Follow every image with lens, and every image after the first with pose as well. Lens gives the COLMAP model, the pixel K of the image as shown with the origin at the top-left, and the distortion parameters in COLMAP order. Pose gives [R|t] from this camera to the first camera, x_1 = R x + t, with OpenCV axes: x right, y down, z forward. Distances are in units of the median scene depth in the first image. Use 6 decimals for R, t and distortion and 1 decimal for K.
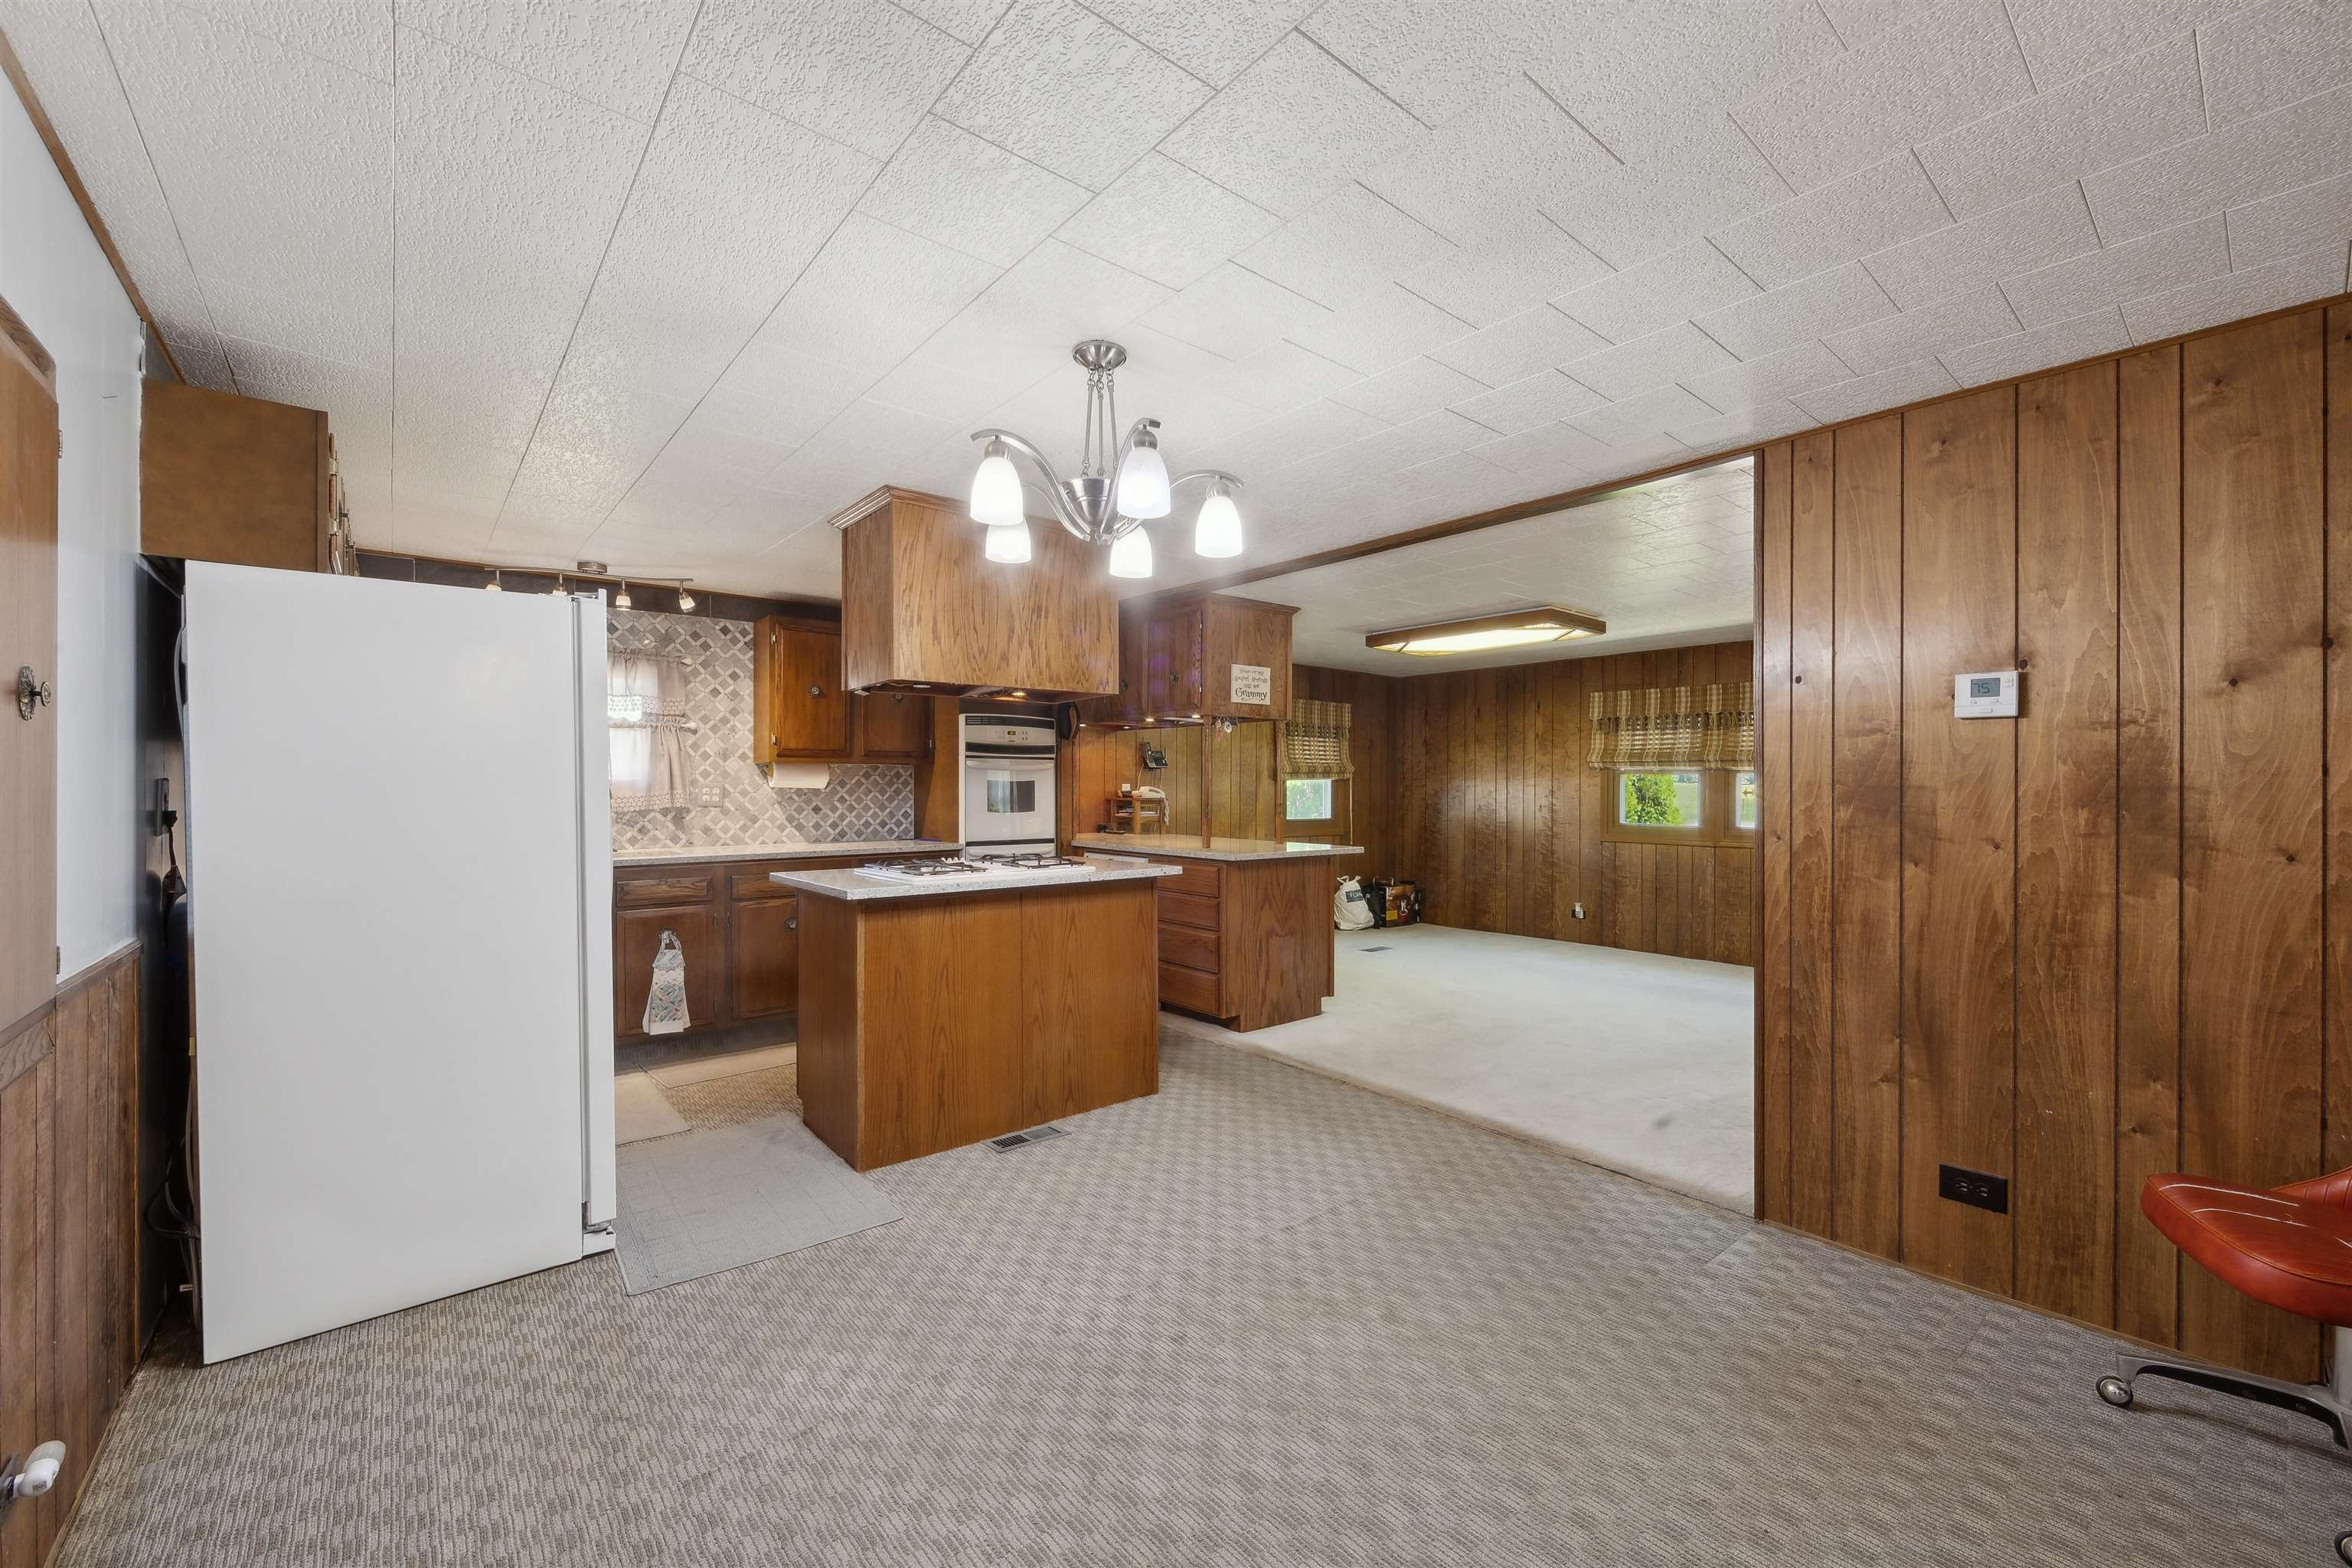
lens RADIAL K [[946.5, 0, 1189.3], [0, 946.5, 789.3], [0, 0, 1]] dist [-0.001253, -0.001226]
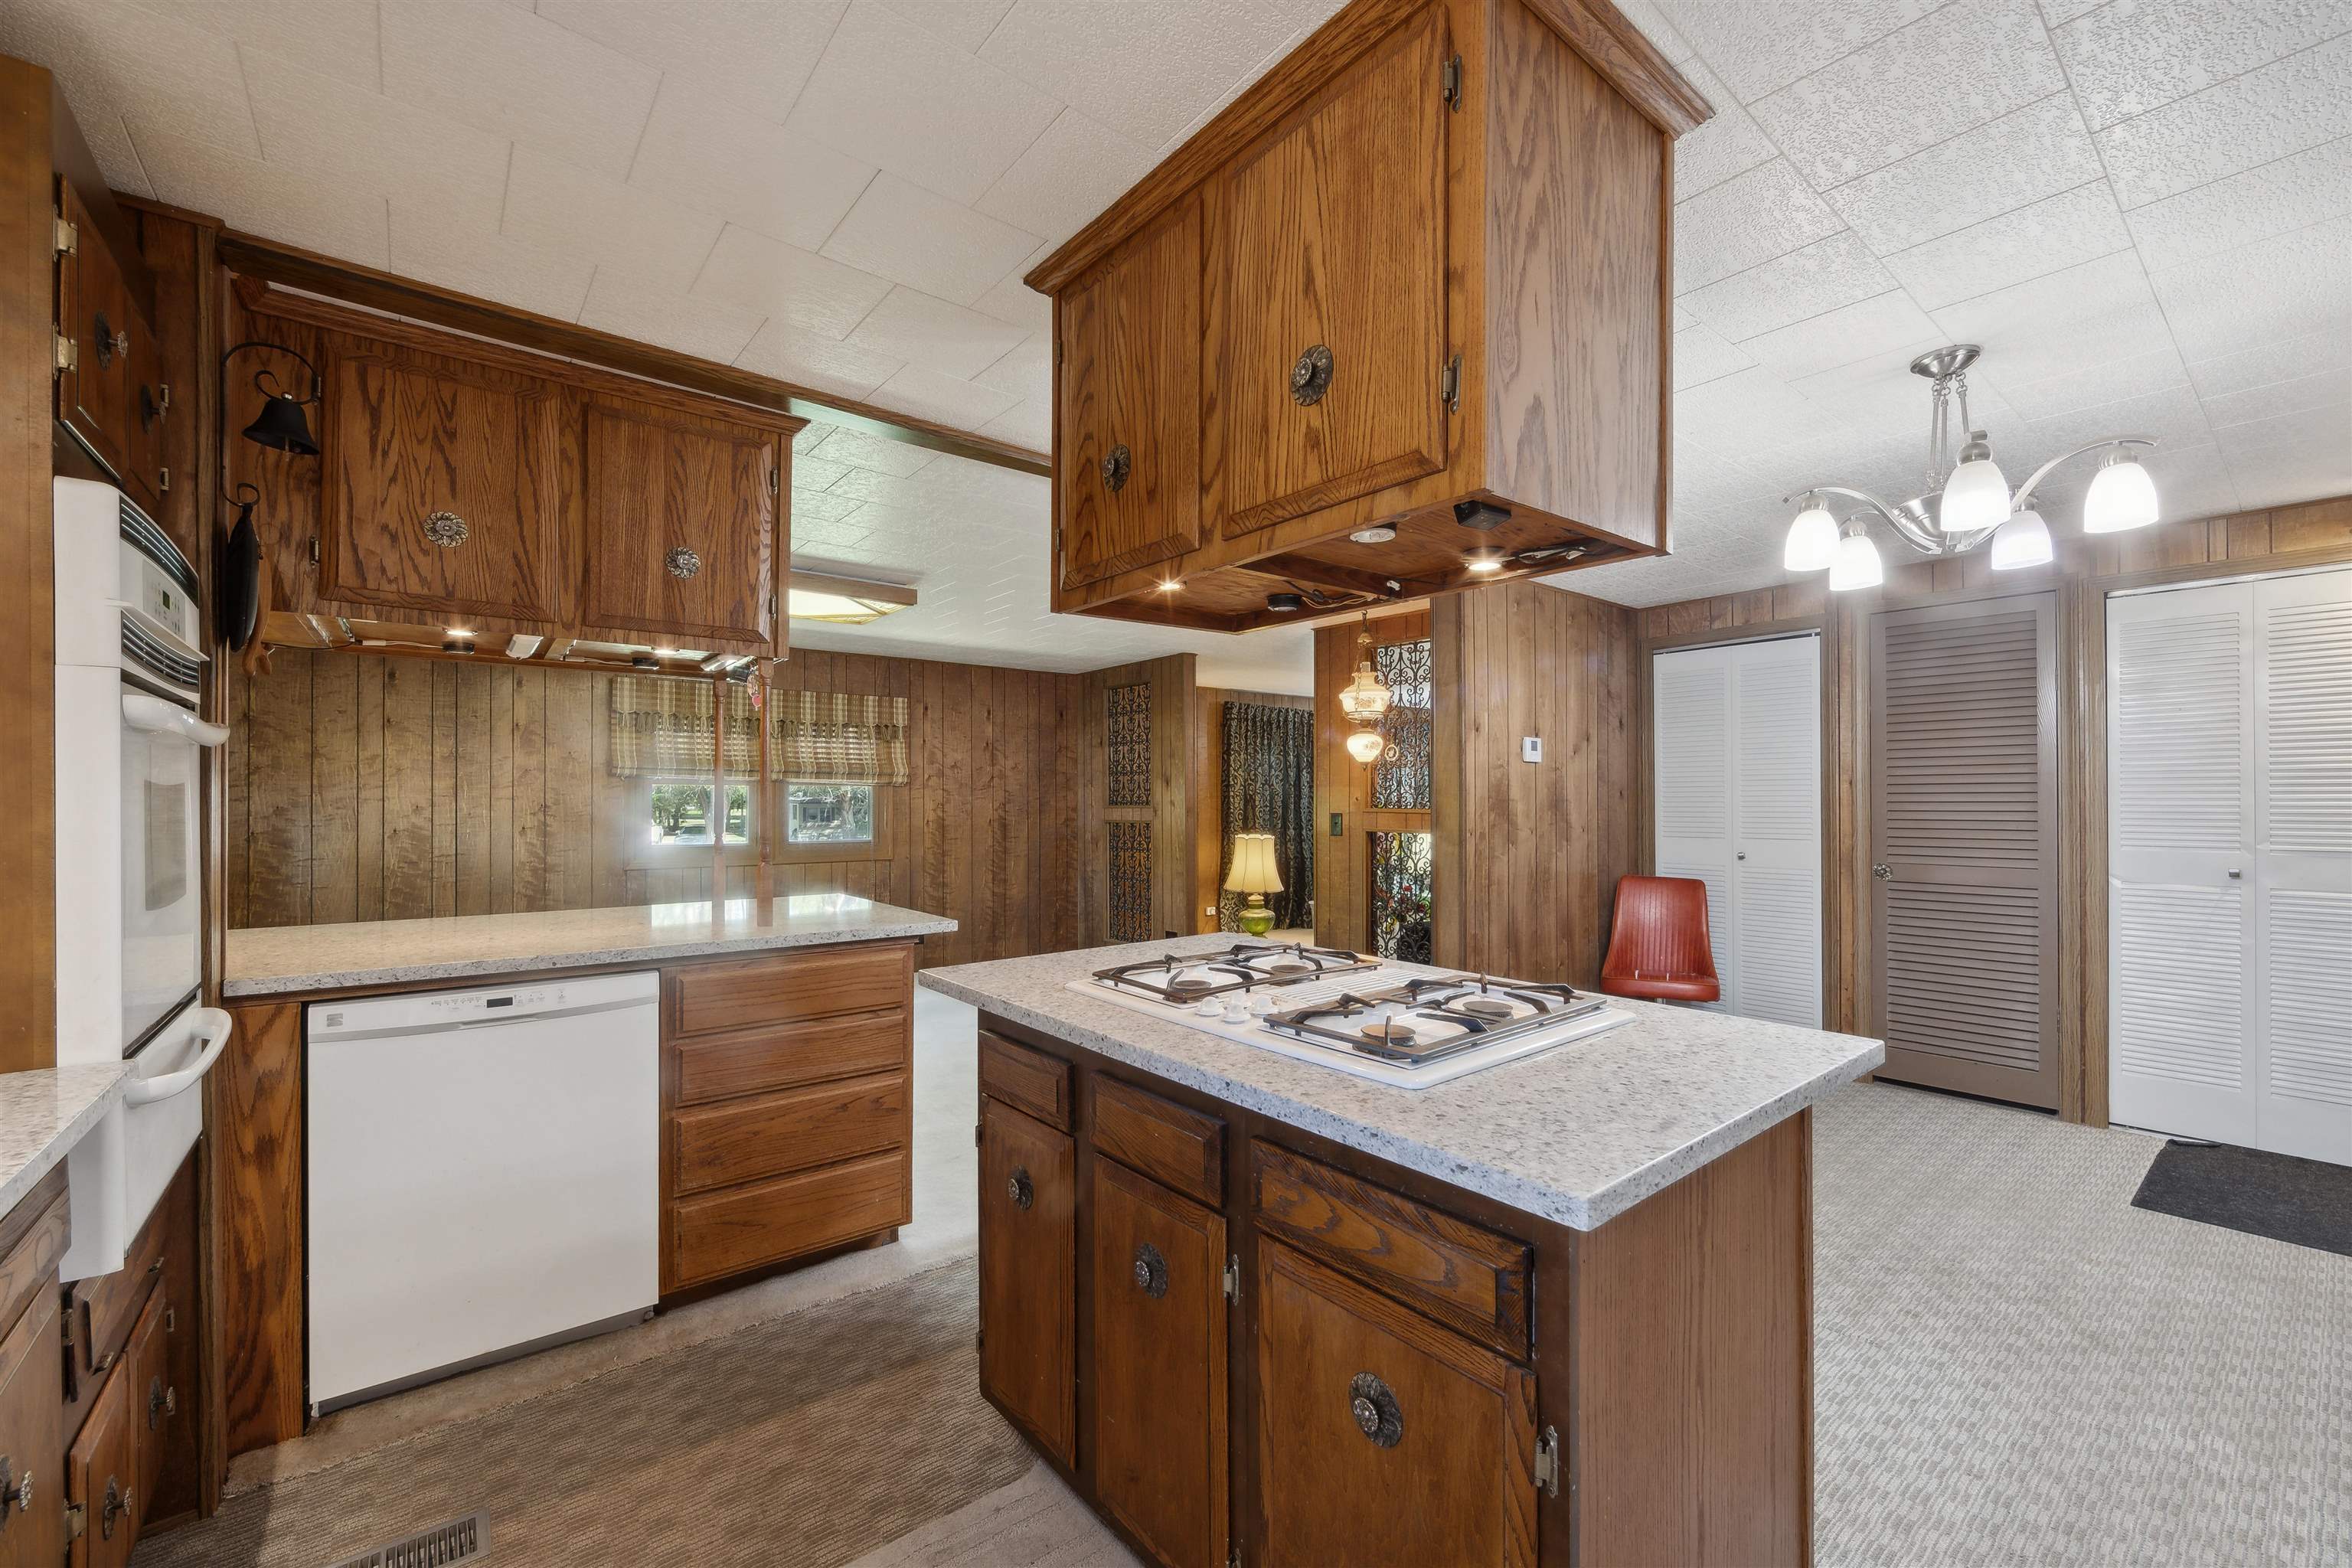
lens RADIAL K [[946.5, 0, 1177.7], [0, 946.5, 794.9], [0, 0, 1]] dist [-0.001253, -0.001226]
pose [[0.023761, 0.002364, 0.999715, -0.510253], [0.003721, 0.999990, -0.002453, -0.004857], [-0.999711, 0.003778, 0.023752, 0.832890]]
